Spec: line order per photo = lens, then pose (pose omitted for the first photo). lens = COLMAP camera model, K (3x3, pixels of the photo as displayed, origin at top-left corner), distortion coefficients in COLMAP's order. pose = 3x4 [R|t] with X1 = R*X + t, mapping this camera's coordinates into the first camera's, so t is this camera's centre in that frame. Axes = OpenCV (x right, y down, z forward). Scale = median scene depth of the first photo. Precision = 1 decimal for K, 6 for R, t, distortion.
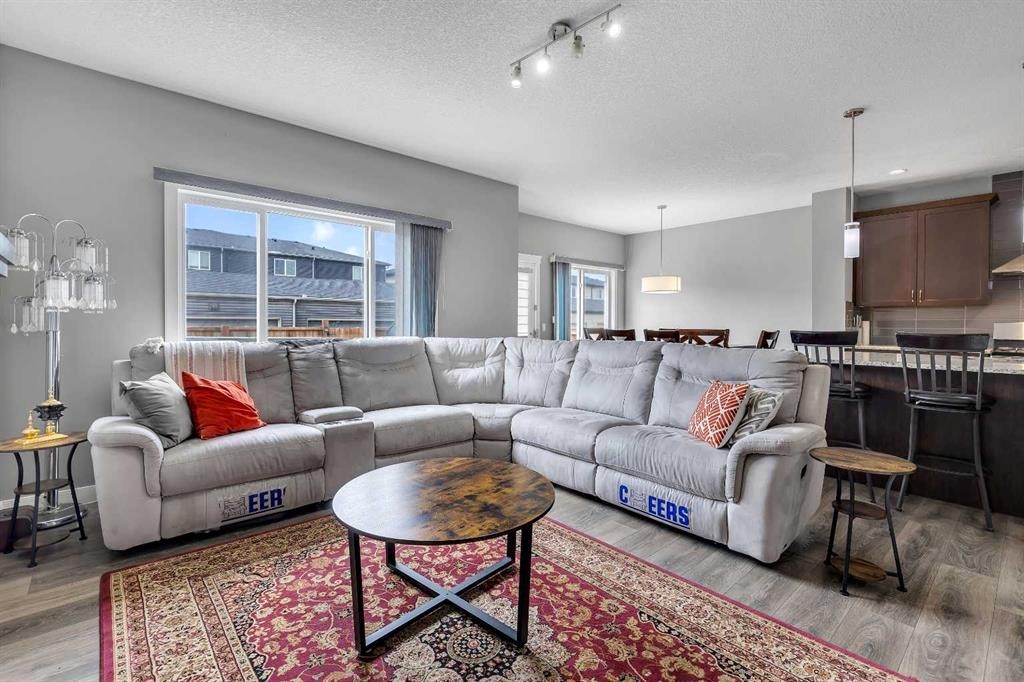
lens RADIAL K [[459.9, 0, 512.0], [0, 459.9, 341.0], [0, 0, 1]] dist [0.001048, 0.000216]
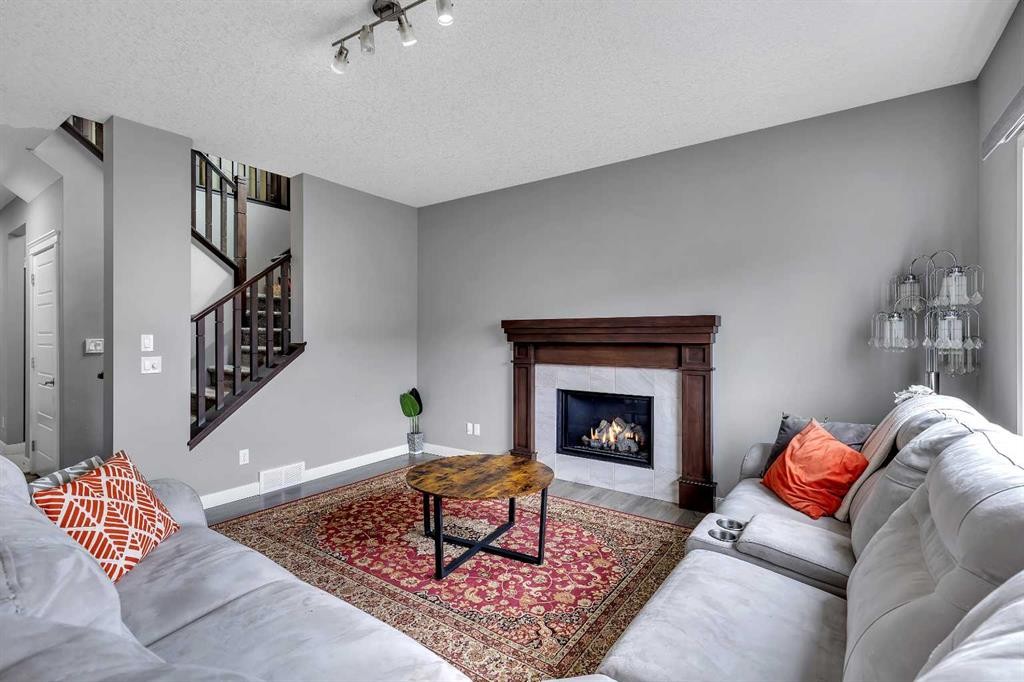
lens RADIAL K [[459.9, 0, 512.0], [0, 459.9, 341.0], [0, 0, 1]] dist [0.001048, 0.000216]
pose [[-0.975174, -0.004227, -0.221399, 0.084723], [-0.014344, 0.998924, 0.044110, -0.155330], [0.220975, 0.046191, -0.974185, 2.335011]]
